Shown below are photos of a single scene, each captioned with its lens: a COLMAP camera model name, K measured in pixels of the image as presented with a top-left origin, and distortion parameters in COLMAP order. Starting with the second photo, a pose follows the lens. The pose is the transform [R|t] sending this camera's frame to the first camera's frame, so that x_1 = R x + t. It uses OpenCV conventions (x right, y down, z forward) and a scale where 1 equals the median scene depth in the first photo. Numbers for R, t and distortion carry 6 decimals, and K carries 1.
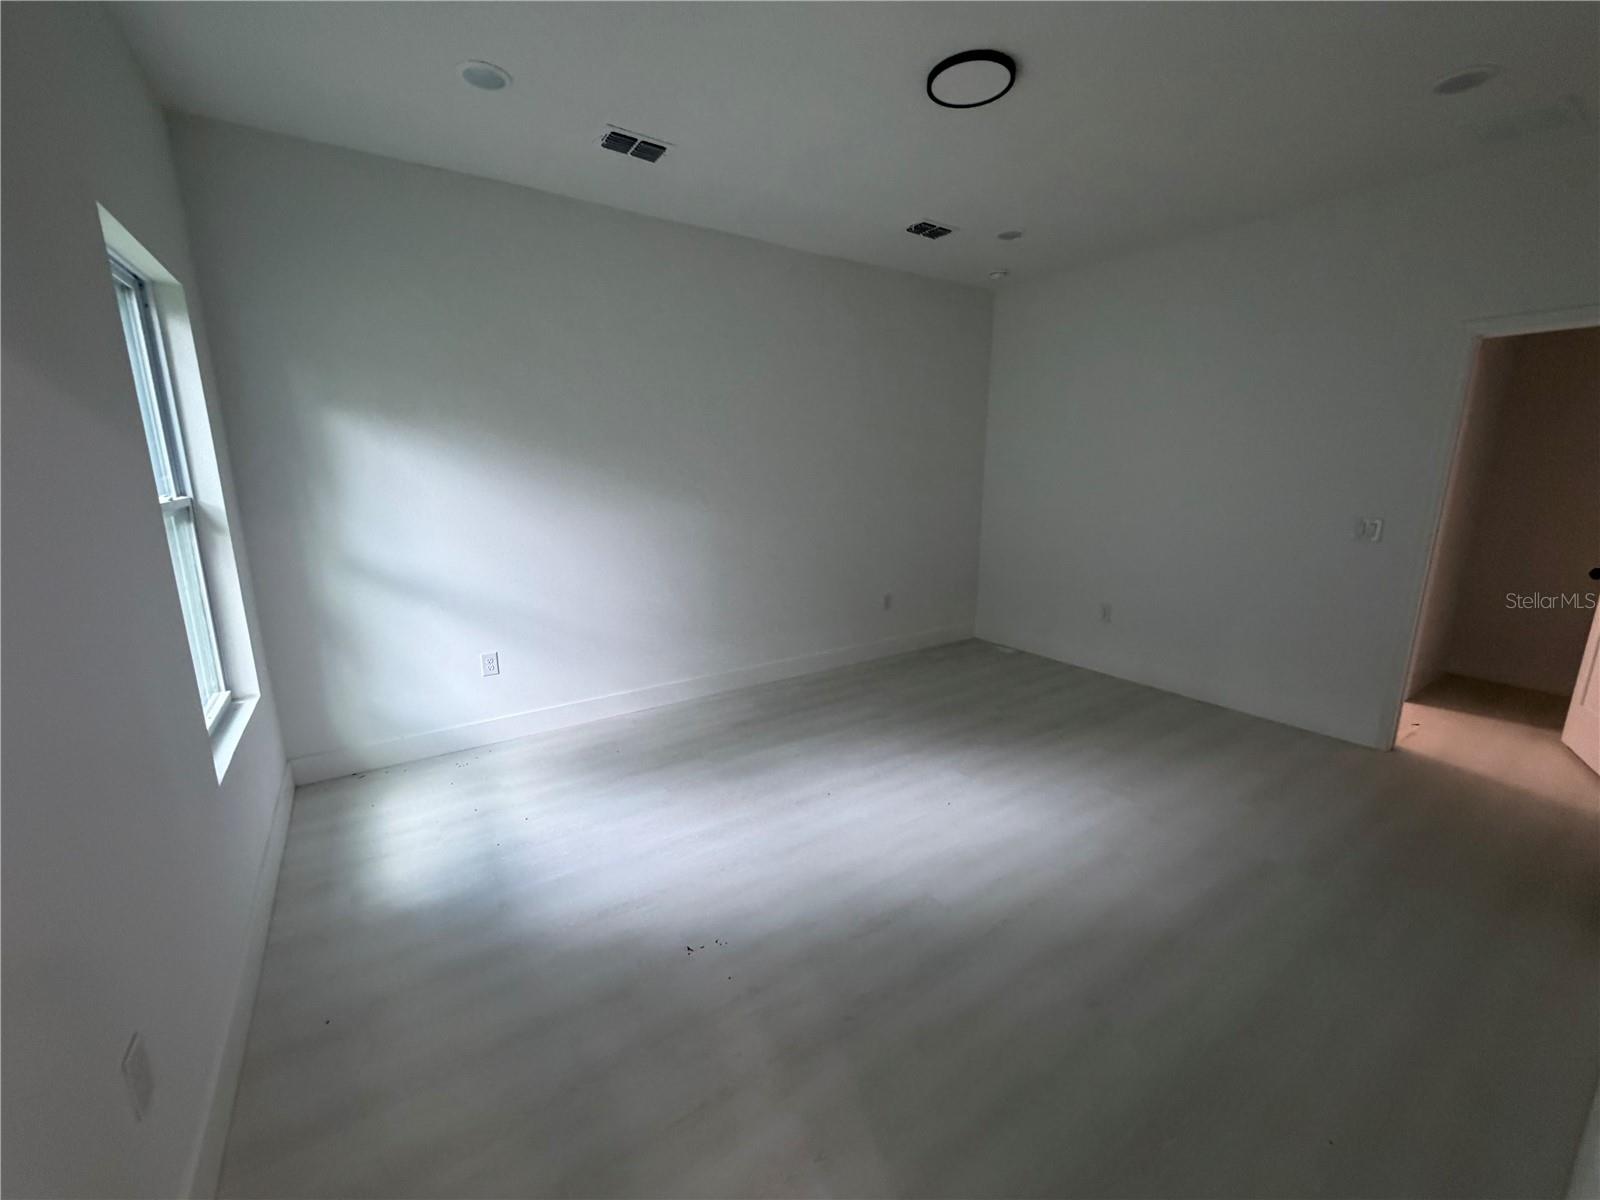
lens RADIAL K [[640.6, 0, 795.4], [0, 640.6, 600.3], [0, 0, 1]] dist [0.003090, 0.000274]
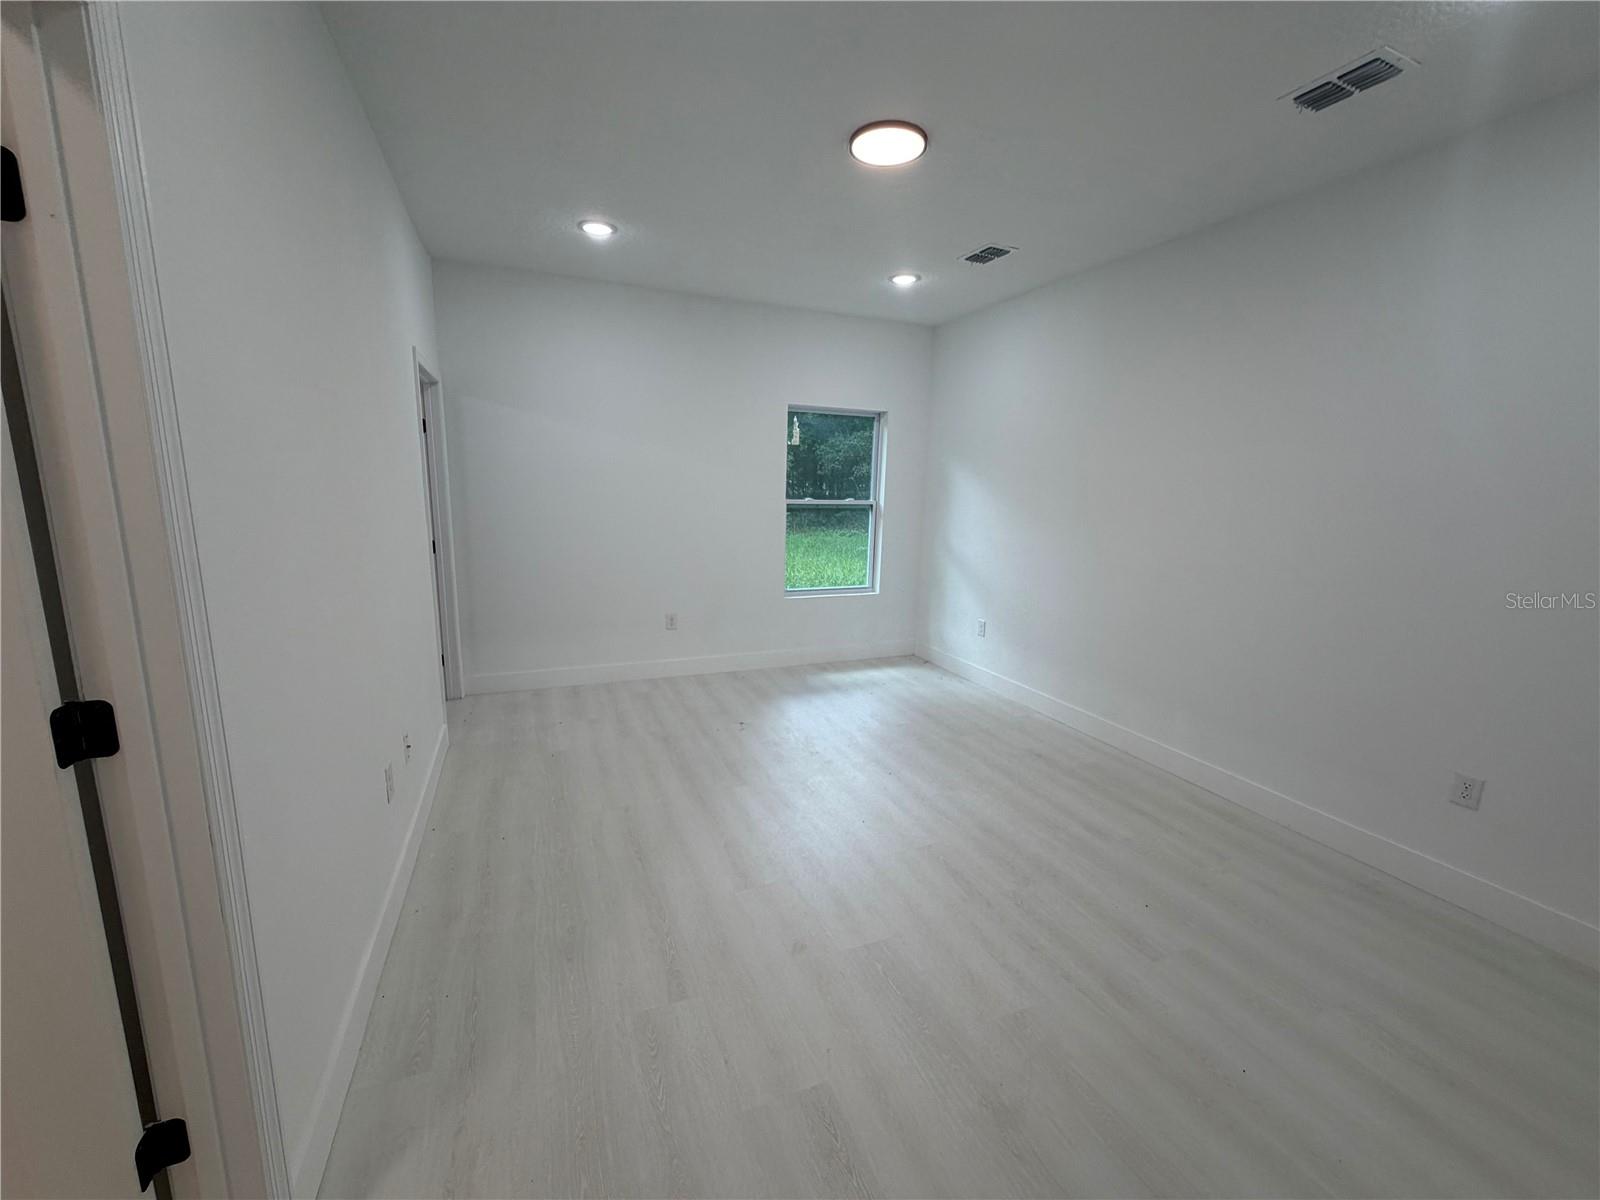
lens RADIAL K [[640.6, 0, 795.4], [0, 640.6, 600.3], [0, 0, 1]] dist [0.003090, 0.000274]
pose [[-0.200793, 0.172059, -0.964405, 1.104586], [-0.227869, 0.949249, 0.216798, -0.198476], [0.952763, 0.263289, -0.151396, 0.894208]]
